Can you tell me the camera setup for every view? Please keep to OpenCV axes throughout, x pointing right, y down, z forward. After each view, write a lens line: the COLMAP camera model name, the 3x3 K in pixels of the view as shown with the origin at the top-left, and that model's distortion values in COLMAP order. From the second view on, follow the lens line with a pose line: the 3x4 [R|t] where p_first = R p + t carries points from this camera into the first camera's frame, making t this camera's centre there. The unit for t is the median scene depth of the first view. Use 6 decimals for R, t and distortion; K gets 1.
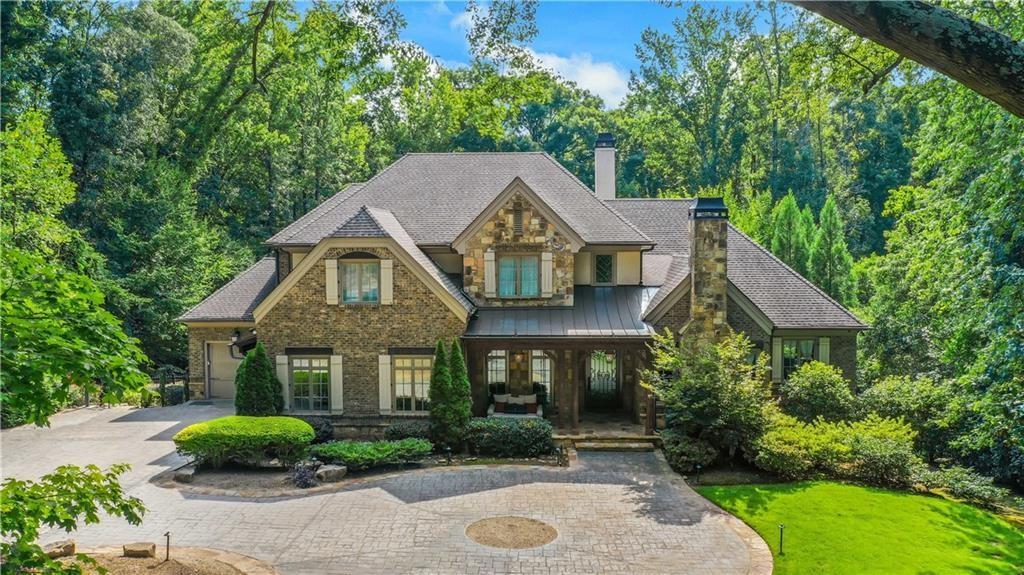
lens RADIAL K [[802.8, 0, 516.5], [0, 802.8, 287.8], [0, 0, 1]] dist [-0.010092, -0.002278]
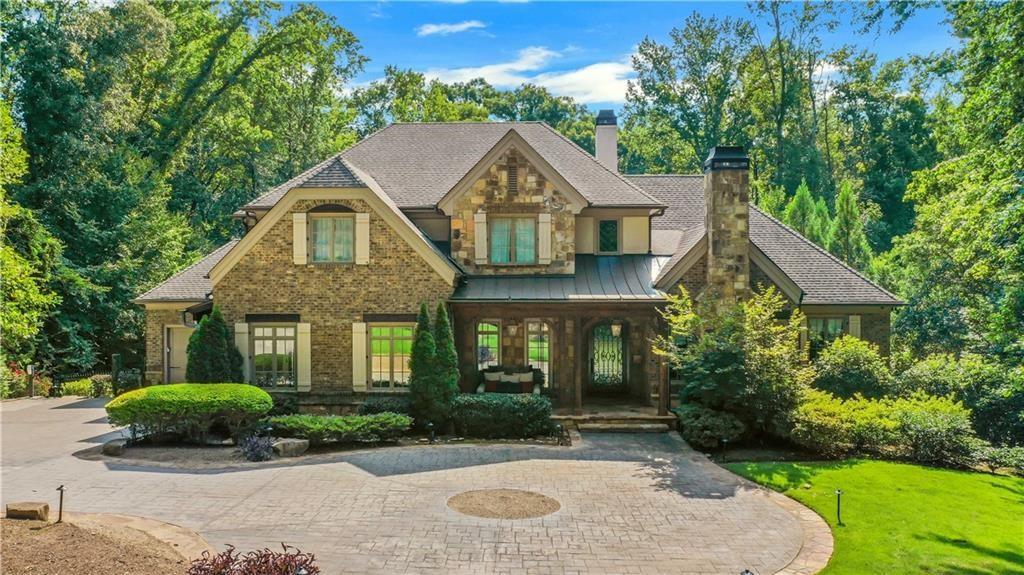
lens RADIAL K [[802.8, 0, 516.4], [0, 802.8, 285.4], [0, 0, 1]] dist [-0.010092, -0.002278]
pose [[0.999975, 0.002050, 0.006814, 0.000477], [-0.001679, 0.998542, -0.053959, 0.089250], [-0.006914, 0.053947, 0.998520, 0.123718]]
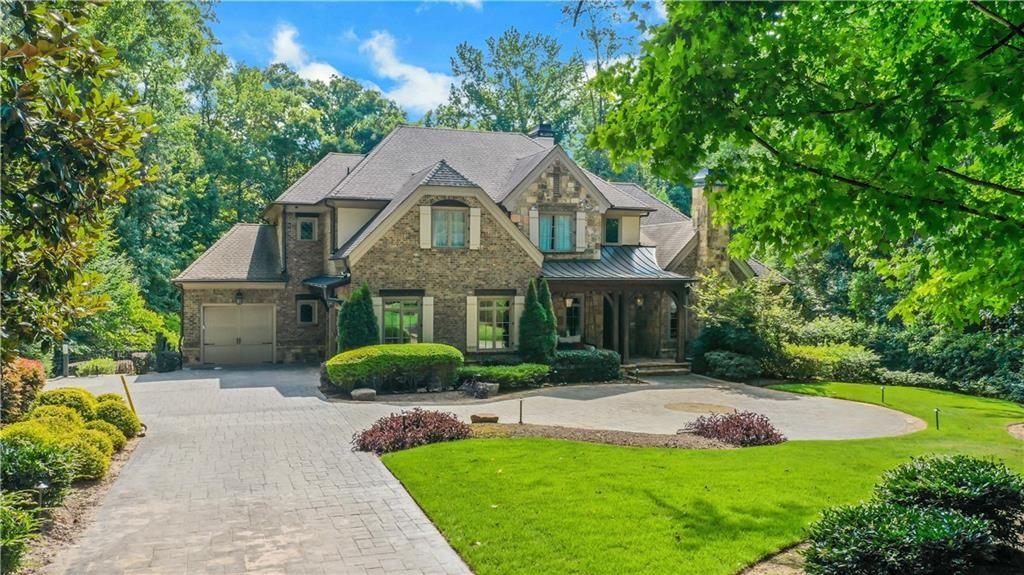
lens RADIAL K [[802.8, 0, 522.4], [0, 802.8, 297.2], [0, 0, 1]] dist [-0.010092, -0.002278]
pose [[0.925908, -0.002608, 0.377739, -0.504679], [0.013033, 0.999601, -0.025046, 0.111844], [-0.377523, 0.028113, 0.925573, -0.027808]]
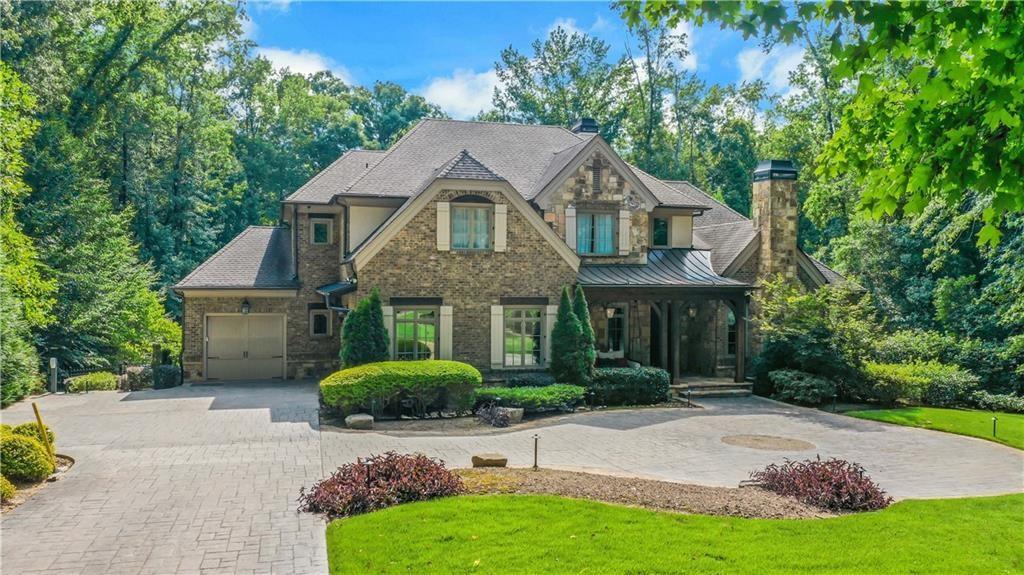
lens RADIAL K [[802.8, 0, 520.7], [0, 802.8, 288.3], [0, 0, 1]] dist [-0.010092, -0.002278]
pose [[0.949510, 0.006325, 0.313672, -0.429286], [0.009706, 0.998726, -0.049517, 0.109515], [-0.313586, 0.050062, 0.948239, 0.093977]]
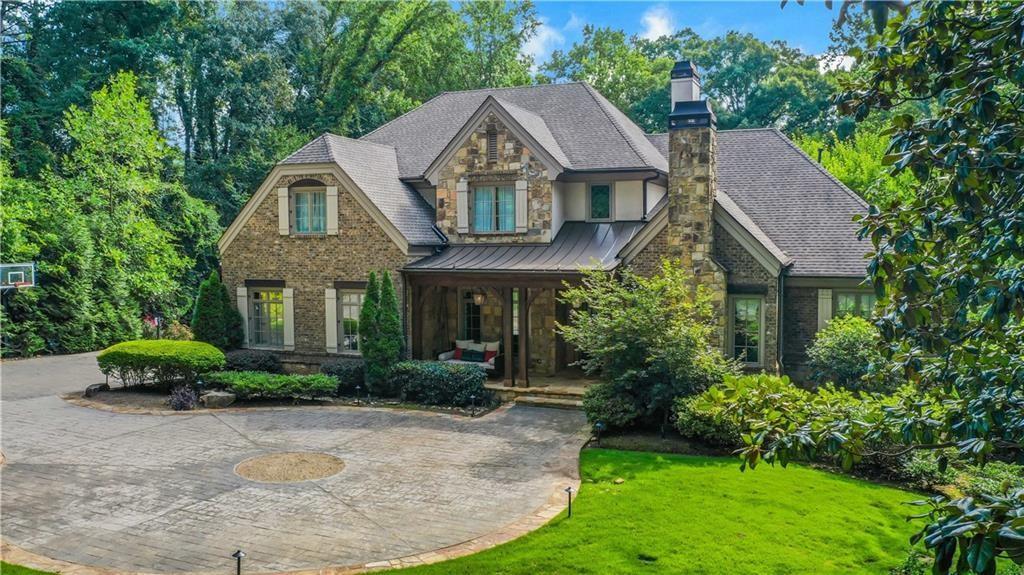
lens RADIAL K [[802.8, 0, 511.6], [0, 802.8, 291.4], [0, 0, 1]] dist [-0.010092, -0.002278]
pose [[0.938669, 0.022682, -0.344072, 0.352700], [-0.020594, 0.999741, 0.009723, 0.072310], [0.344203, -0.002041, 0.938893, 0.190275]]
